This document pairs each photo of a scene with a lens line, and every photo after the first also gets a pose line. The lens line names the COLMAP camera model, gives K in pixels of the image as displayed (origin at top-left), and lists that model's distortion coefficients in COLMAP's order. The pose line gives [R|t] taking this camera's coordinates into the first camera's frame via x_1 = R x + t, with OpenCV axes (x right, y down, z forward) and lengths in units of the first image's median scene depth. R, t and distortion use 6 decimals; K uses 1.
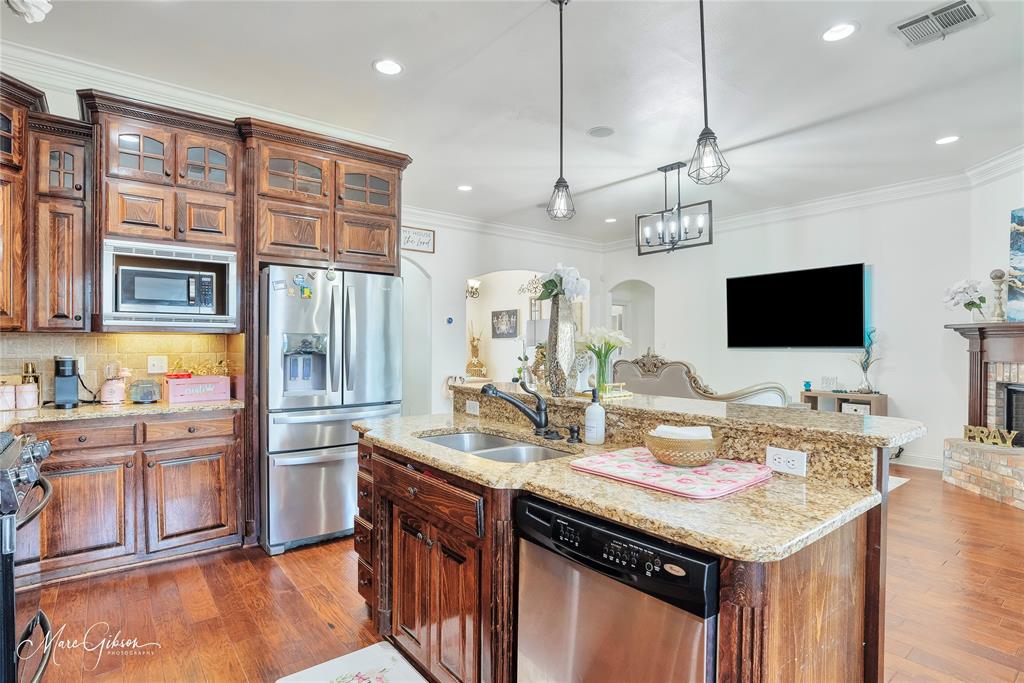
lens RADIAL K [[514.5, 0, 506.1], [0, 514.5, 348.7], [0, 0, 1]] dist [-0.043758, 0.015985]
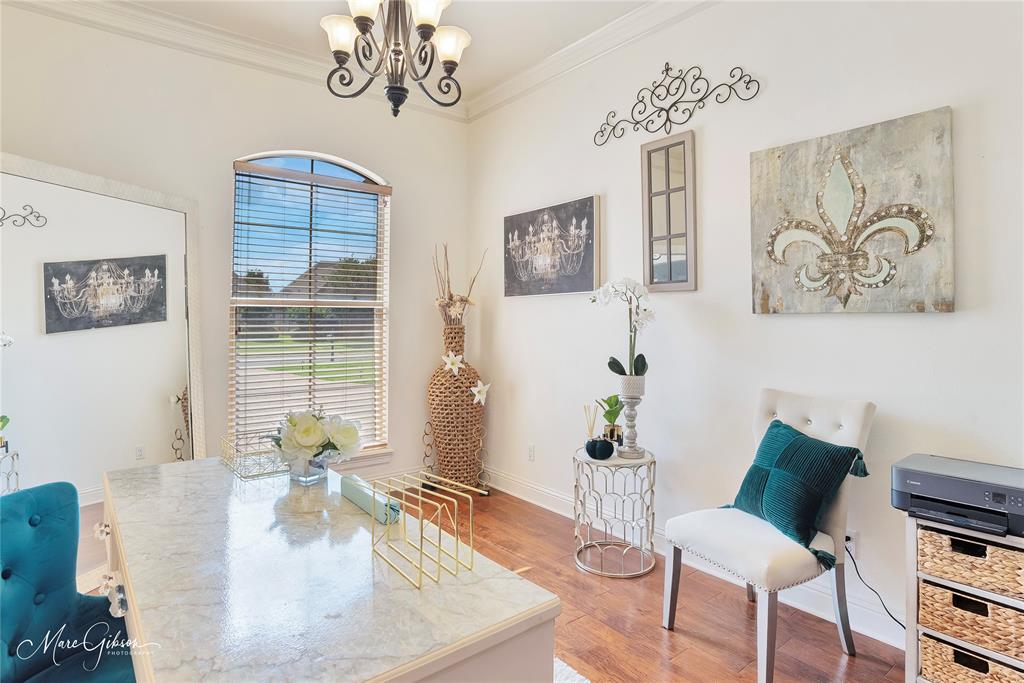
lens RADIAL K [[545.2, 0, 512.0], [0, 545.2, 341.5], [0, 0, 1]] dist [-0.051619, 0.019811]
pose [[0.999810, 0.001851, 0.019416, -0.071102], [-0.002438, 0.999538, 0.030280, -0.003922], [-0.019351, -0.030322, 0.999353, 1.545503]]
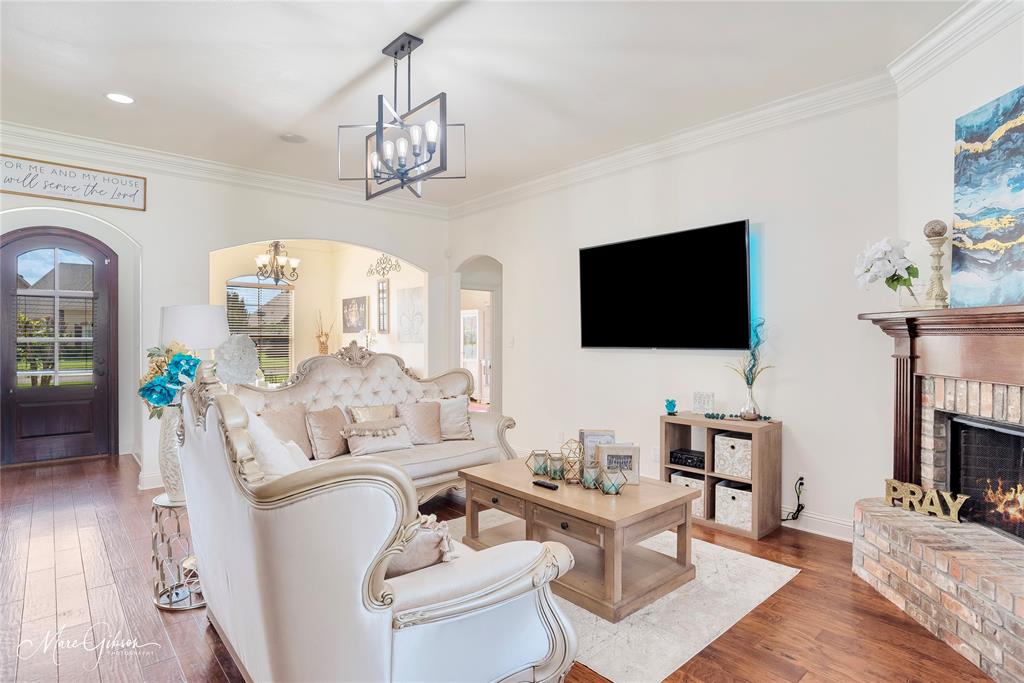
lens RADIAL K [[529.5, 0, 510.6], [0, 529.5, 340.5], [0, 0, 1]] dist [-0.048718, 0.016988]
pose [[0.997913, -0.004367, 0.064432, 0.429952], [0.004393, 0.999990, -0.000268, -0.017500], [-0.064431, 0.000551, 0.997922, 0.413400]]
